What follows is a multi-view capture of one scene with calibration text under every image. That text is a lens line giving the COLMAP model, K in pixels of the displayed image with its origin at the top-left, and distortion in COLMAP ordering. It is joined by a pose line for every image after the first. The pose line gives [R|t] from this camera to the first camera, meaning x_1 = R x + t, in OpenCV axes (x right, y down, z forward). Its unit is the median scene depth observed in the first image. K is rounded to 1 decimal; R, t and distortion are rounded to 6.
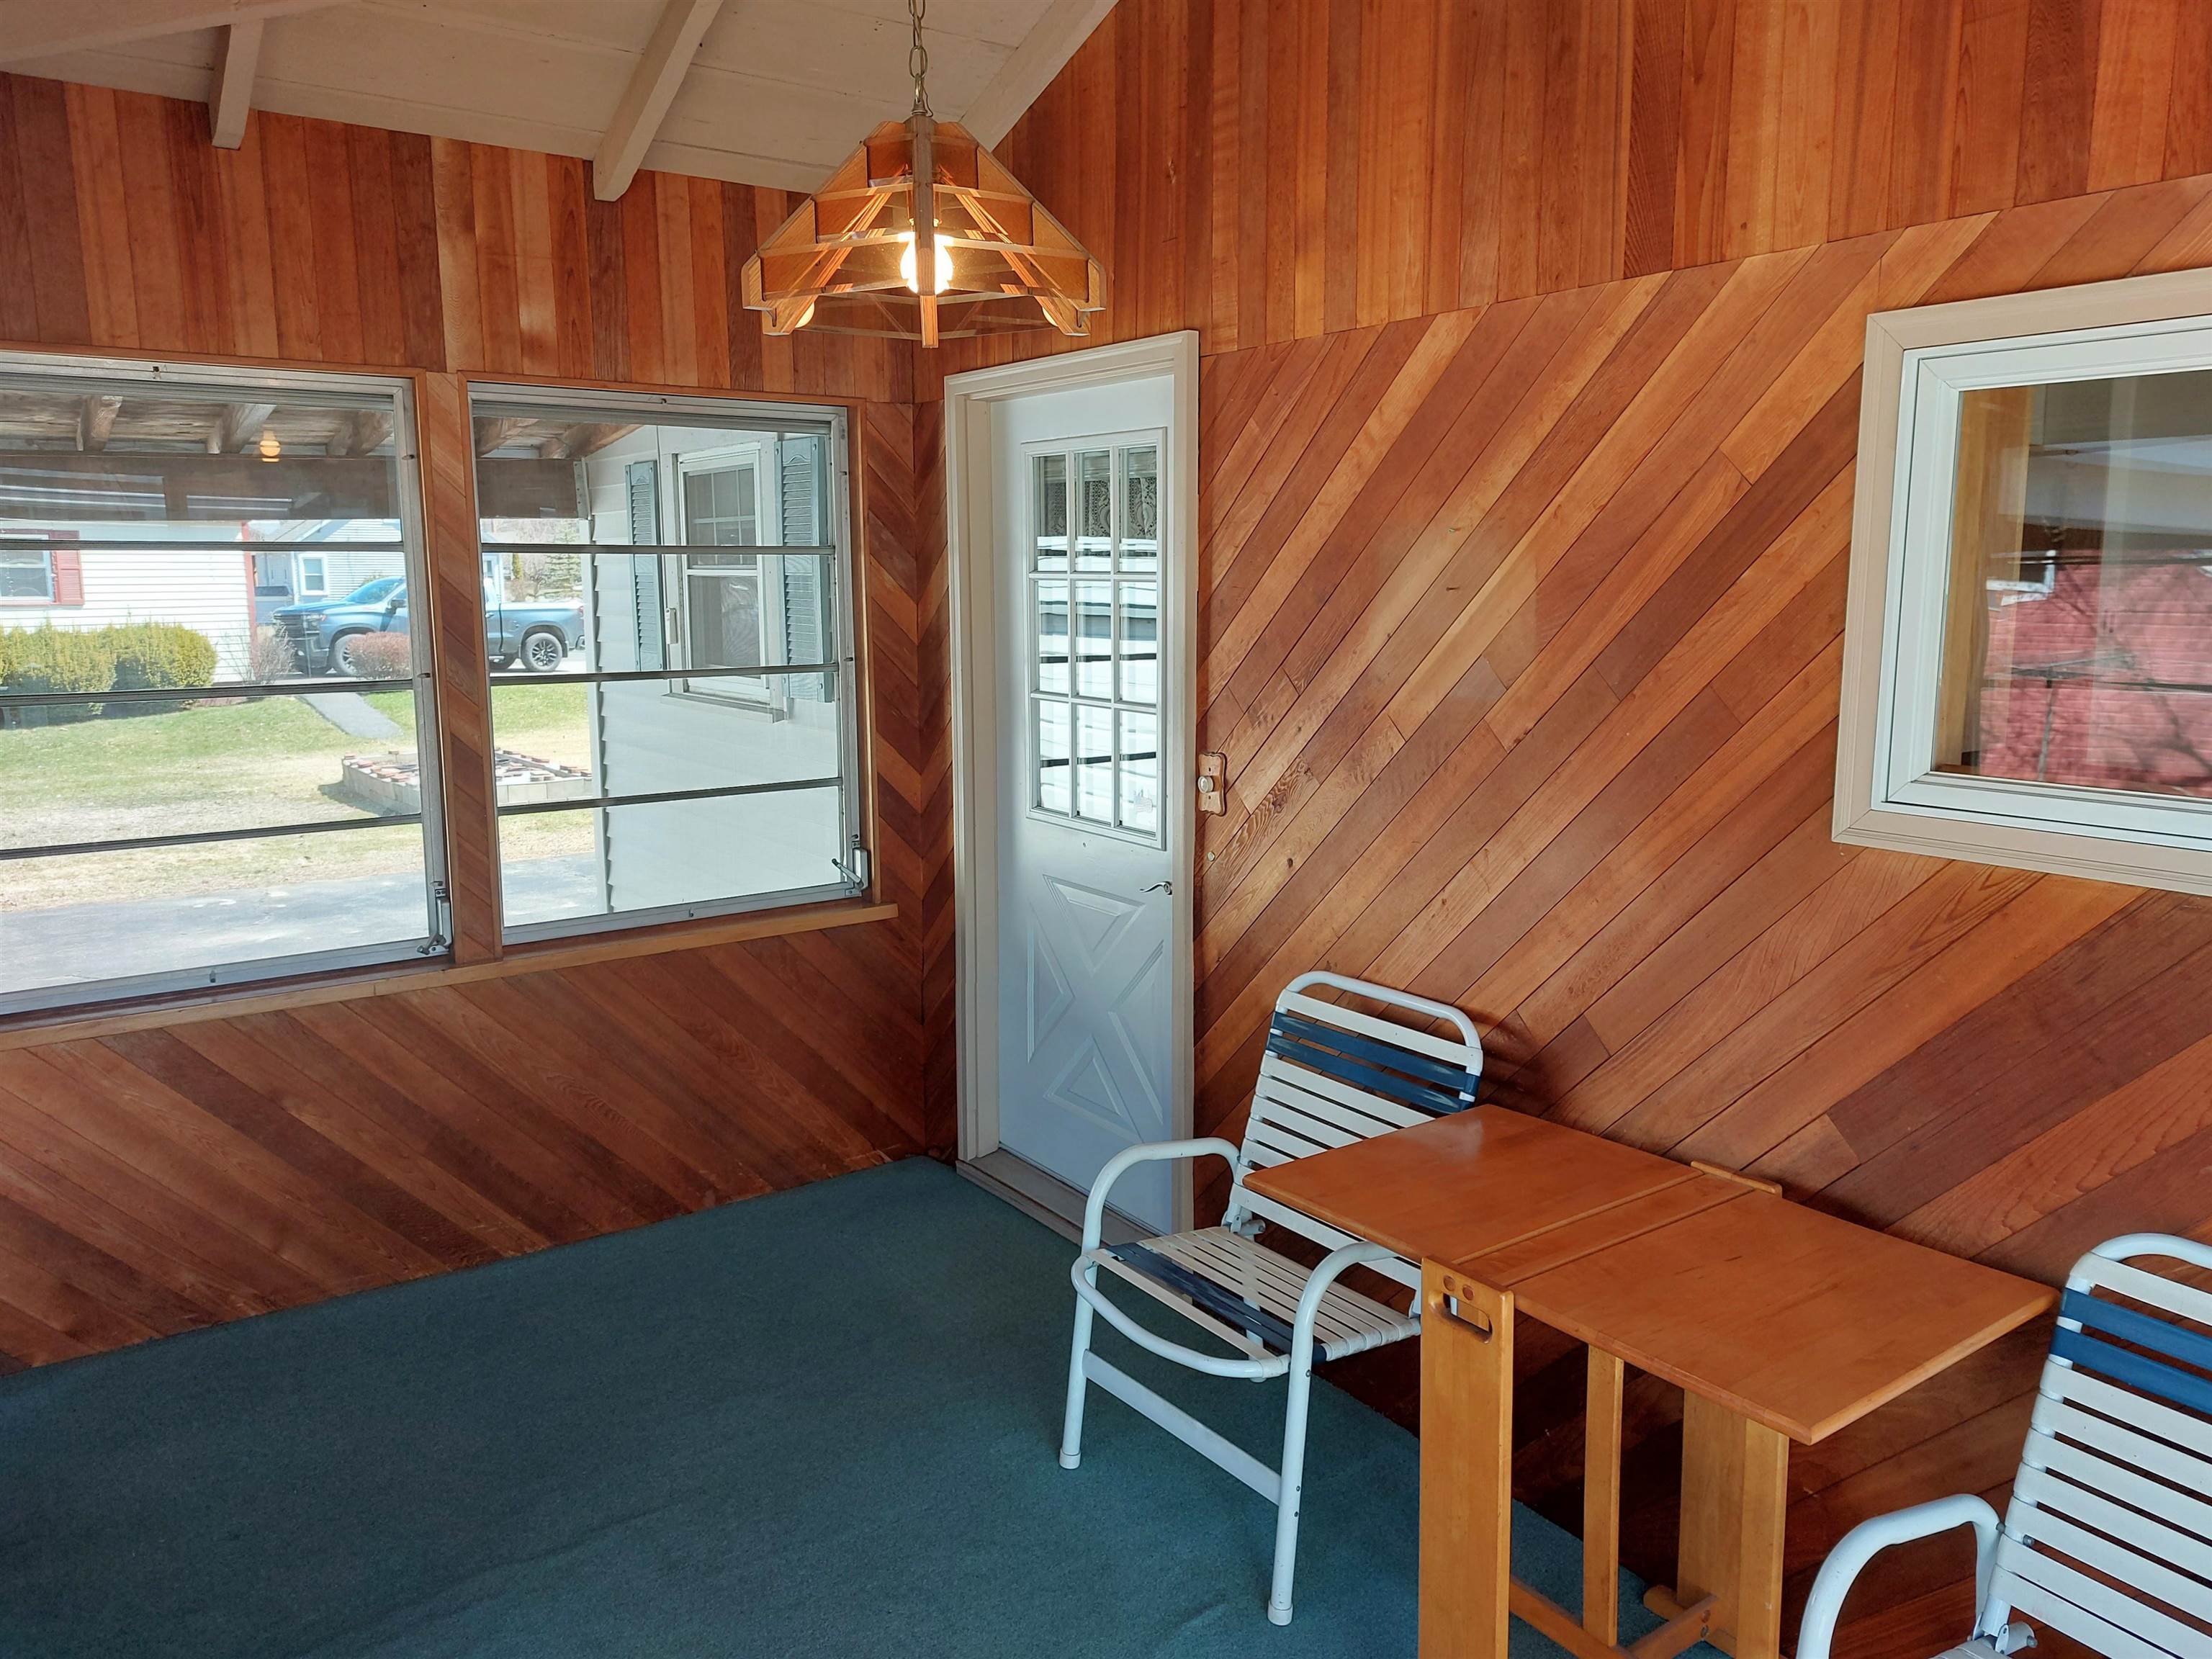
lens RADIAL K [[1577.3, 0, 1107.1], [0, 1577.3, 818.7], [0, 0, 1]] dist [-0.006285, -0.007587]
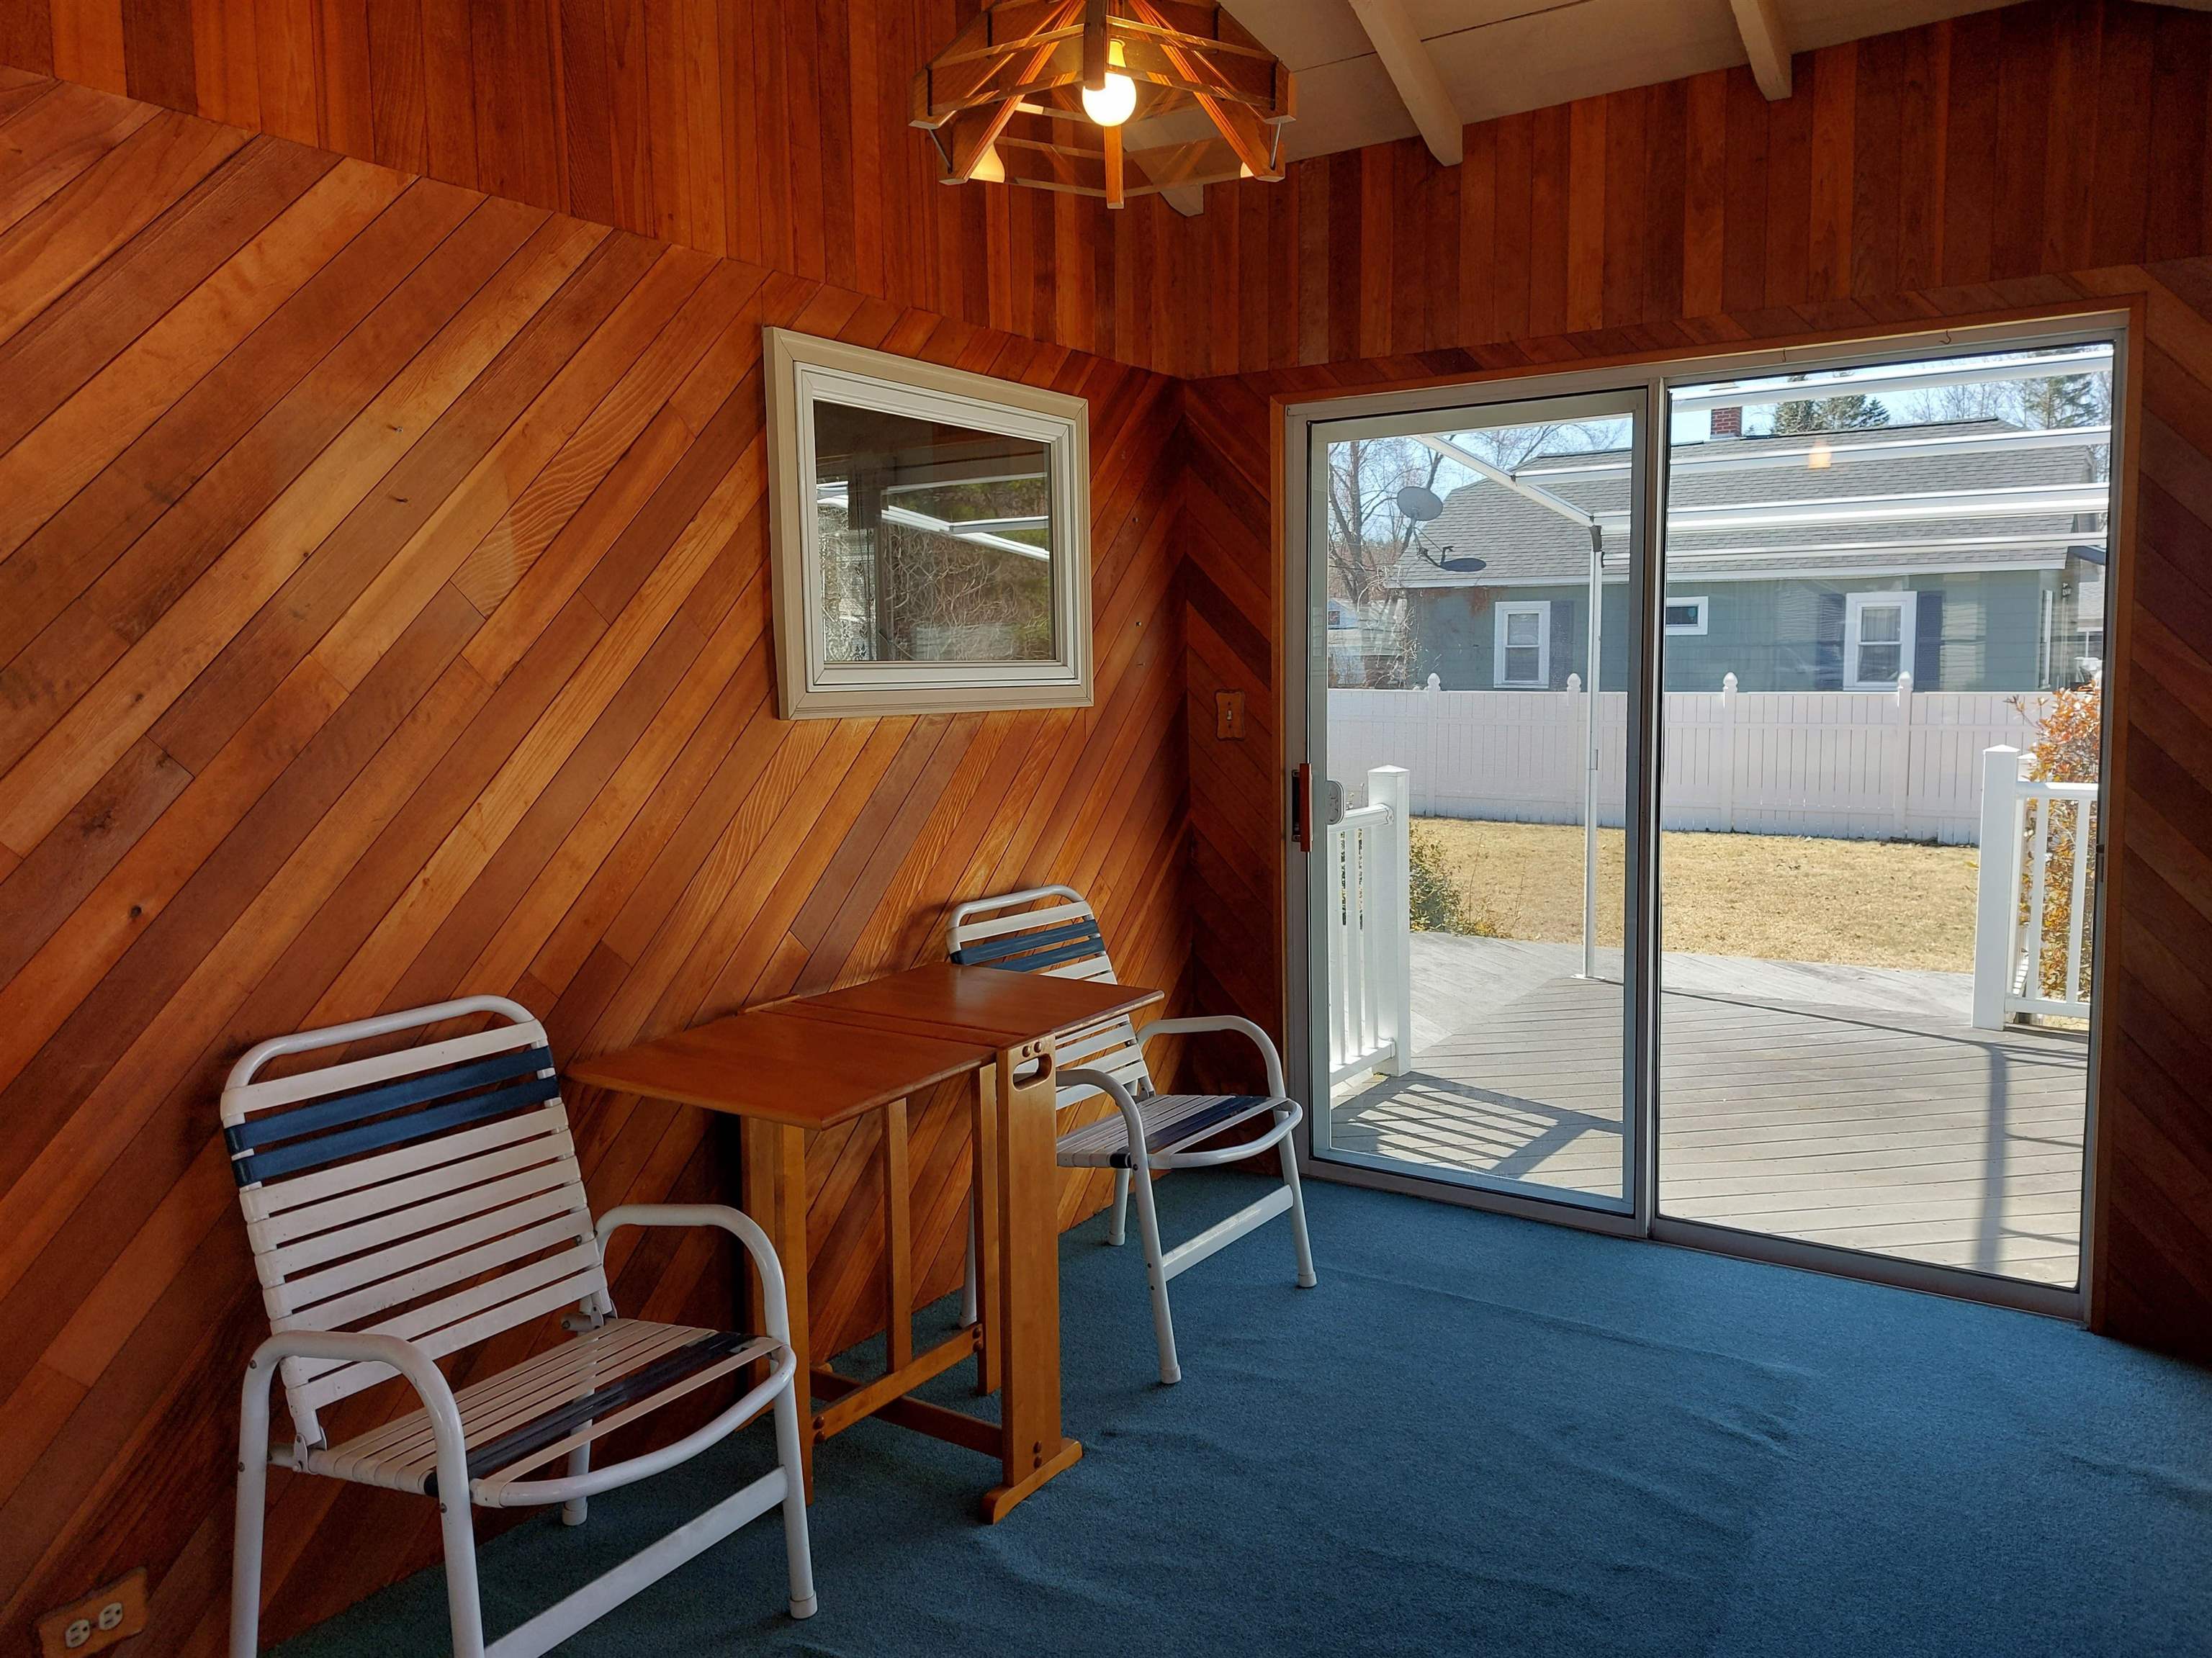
lens RADIAL K [[1577.2, 0, 1106.0], [0, 1577.2, 835.1], [0, 0, 1]] dist [-0.006285, -0.007587]
pose [[-0.368485, -0.089811, 0.925285, -0.706424], [0.157753, 0.974846, 0.157446, -0.046485], [-0.916151, 0.203983, -0.345048, 0.990414]]
